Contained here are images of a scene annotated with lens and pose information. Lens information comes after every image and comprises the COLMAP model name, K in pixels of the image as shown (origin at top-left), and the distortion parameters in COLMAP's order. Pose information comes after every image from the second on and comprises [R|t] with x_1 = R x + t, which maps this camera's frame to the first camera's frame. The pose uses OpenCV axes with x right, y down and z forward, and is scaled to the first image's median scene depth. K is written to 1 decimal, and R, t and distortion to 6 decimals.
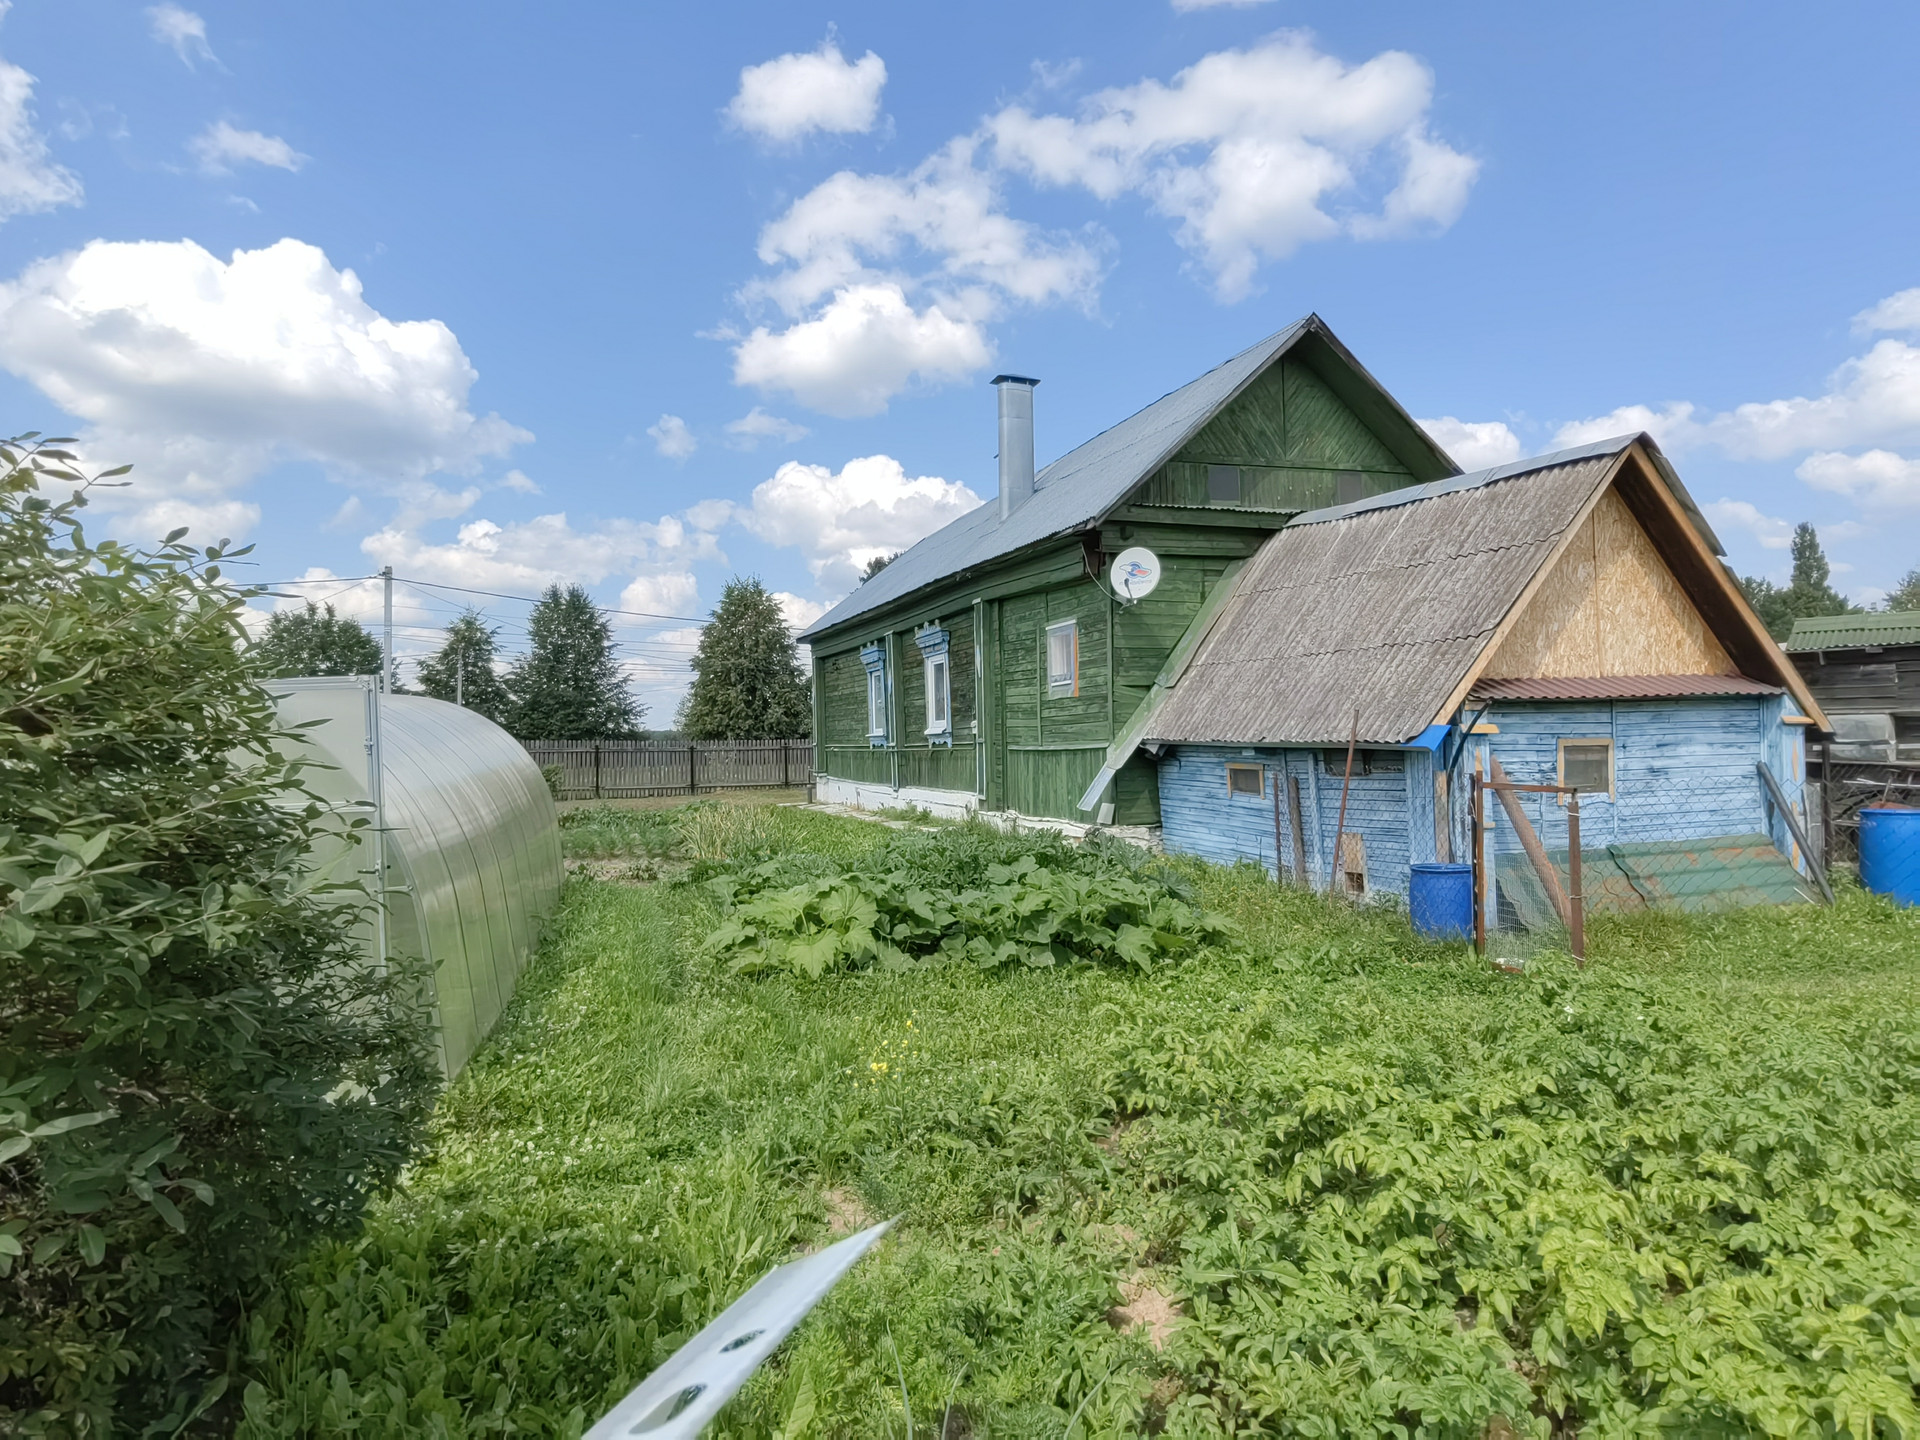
lens RADIAL K [[1034.0, 0, 952.0], [0, 1034.0, 717.8], [0, 0, 1]] dist [-0.014342, 0.022145]
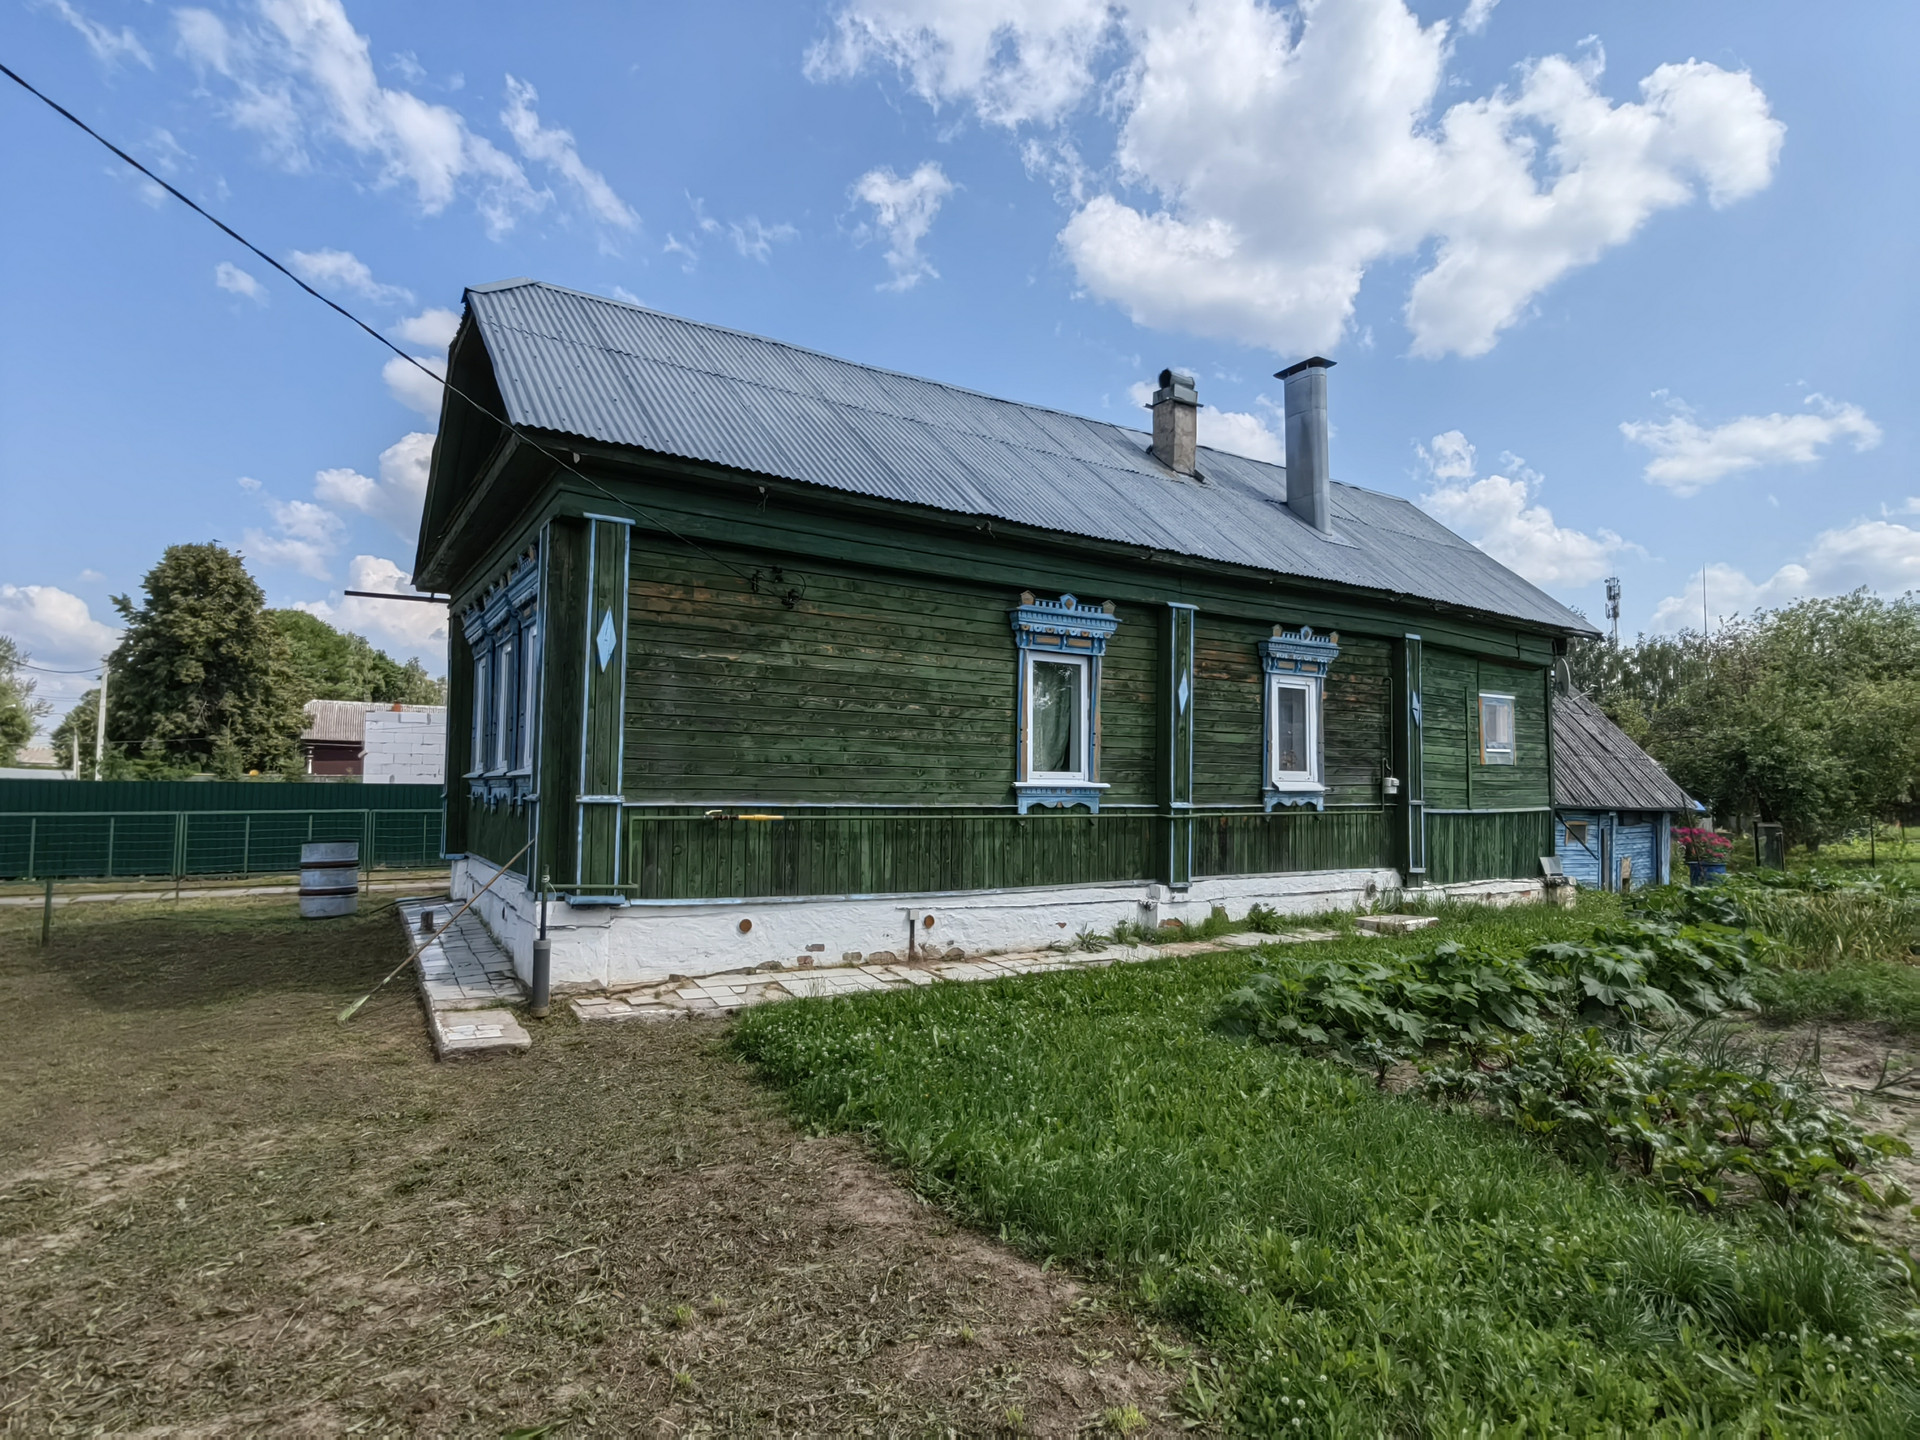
lens RADIAL K [[1034.0, 0, 952.0], [0, 1034.0, 717.8], [0, 0, 1]] dist [-0.014342, 0.022145]
pose [[-0.203703, 0.096497, 0.974266, -0.315456], [-0.021802, 0.994437, -0.103053, 0.021211], [-0.978790, -0.042233, -0.200466, 0.676855]]
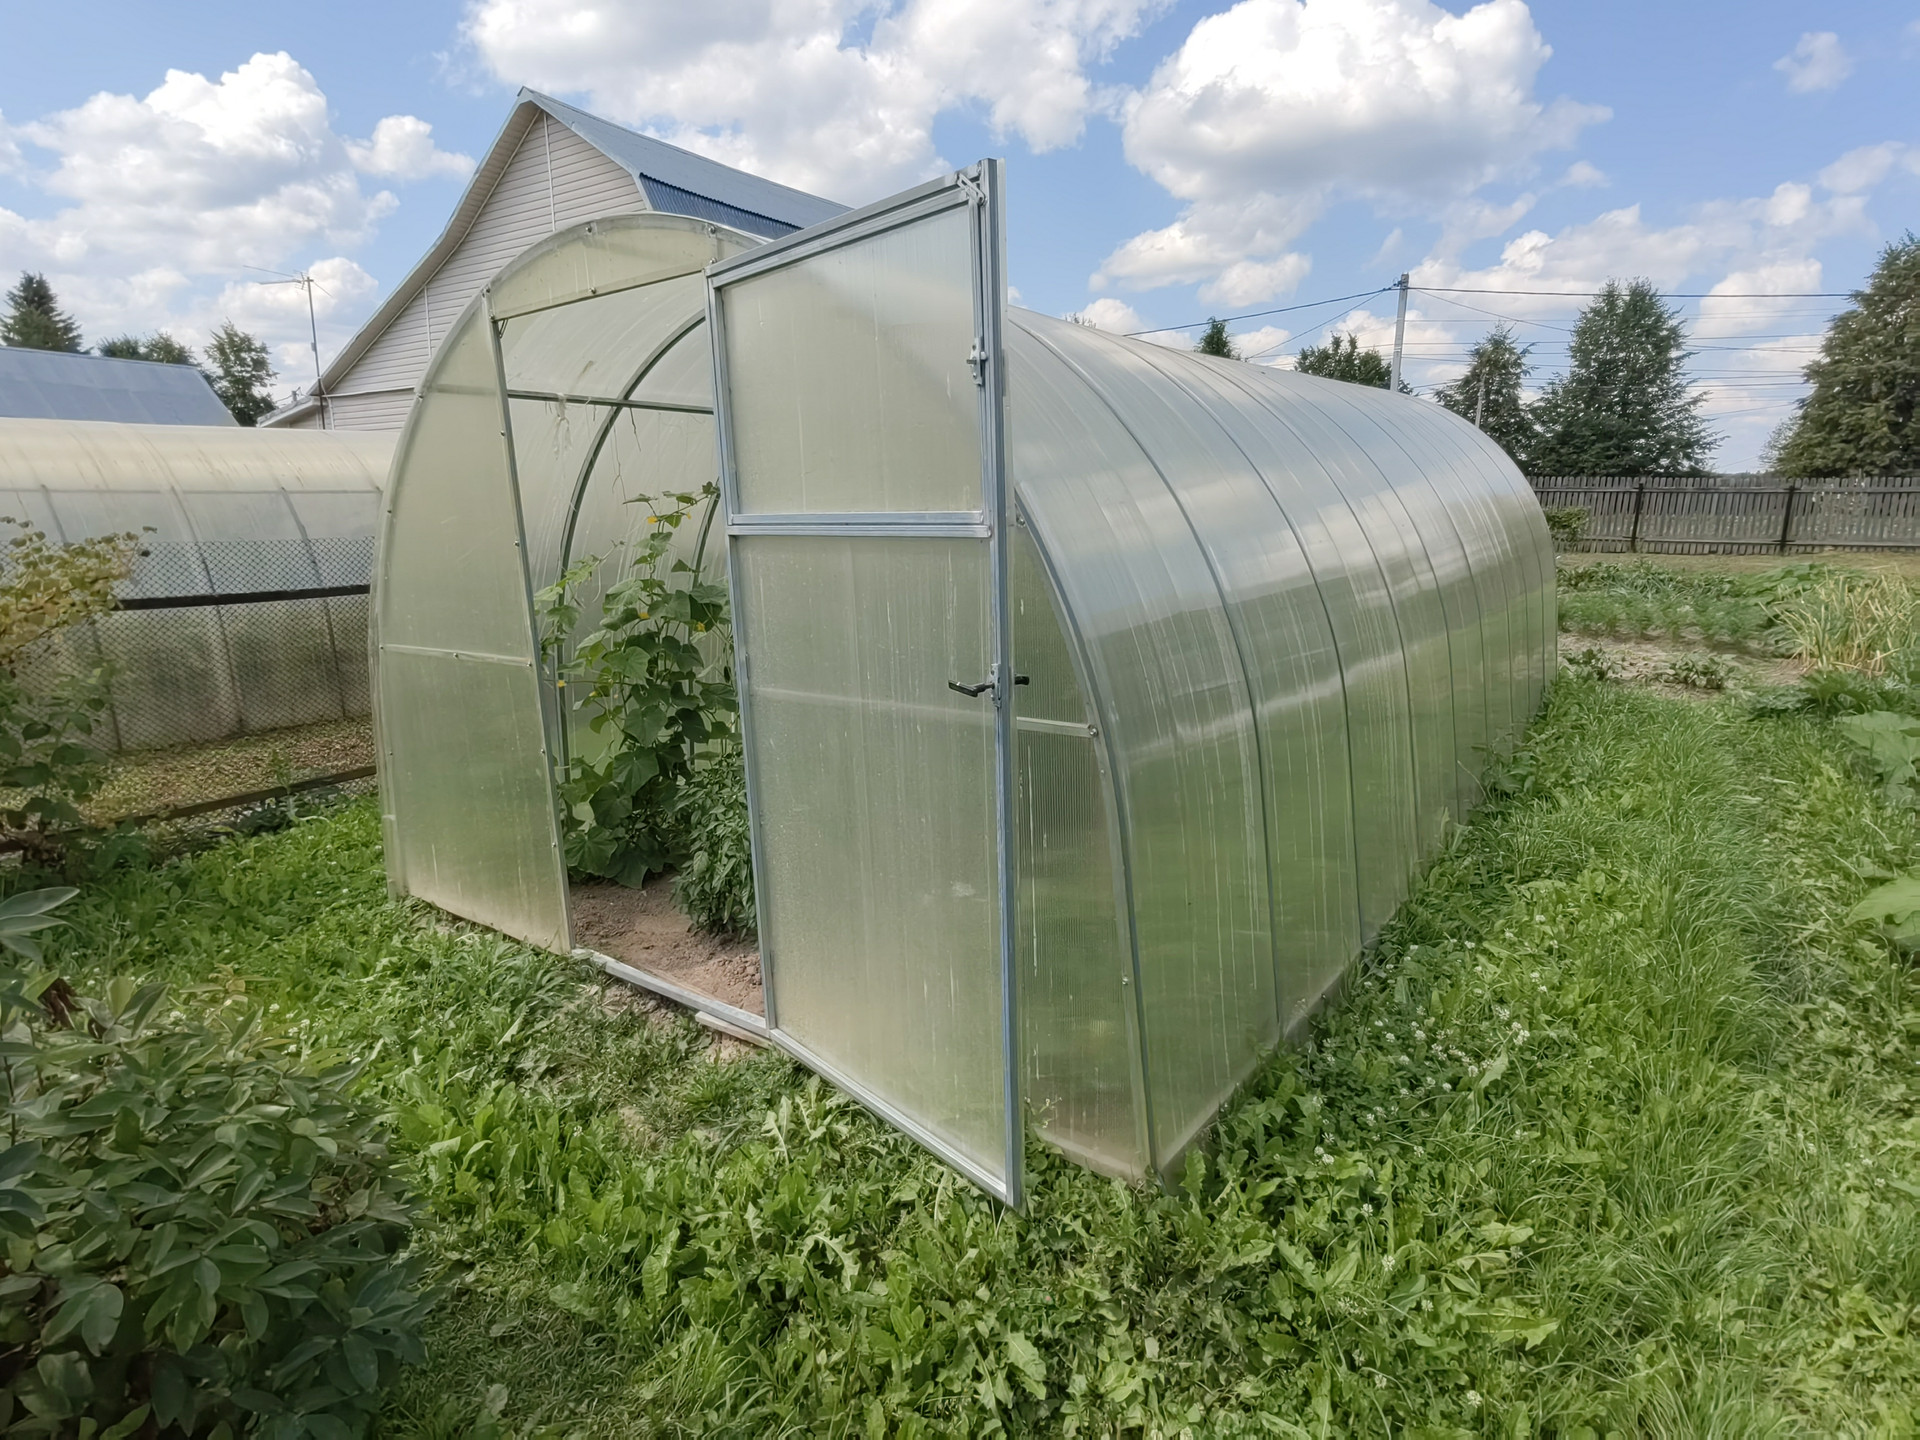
lens RADIAL K [[1033.1, 0, 960.0], [0, 1033.1, 720.0], [0, 0, 1]] dist [0.033535, -0.023287]
pose [[0.622923, 0.181054, -0.761043, -0.031497], [0.008330, 0.971258, 0.237883, 0.007955], [0.782239, -0.154522, 0.603511, 0.092251]]
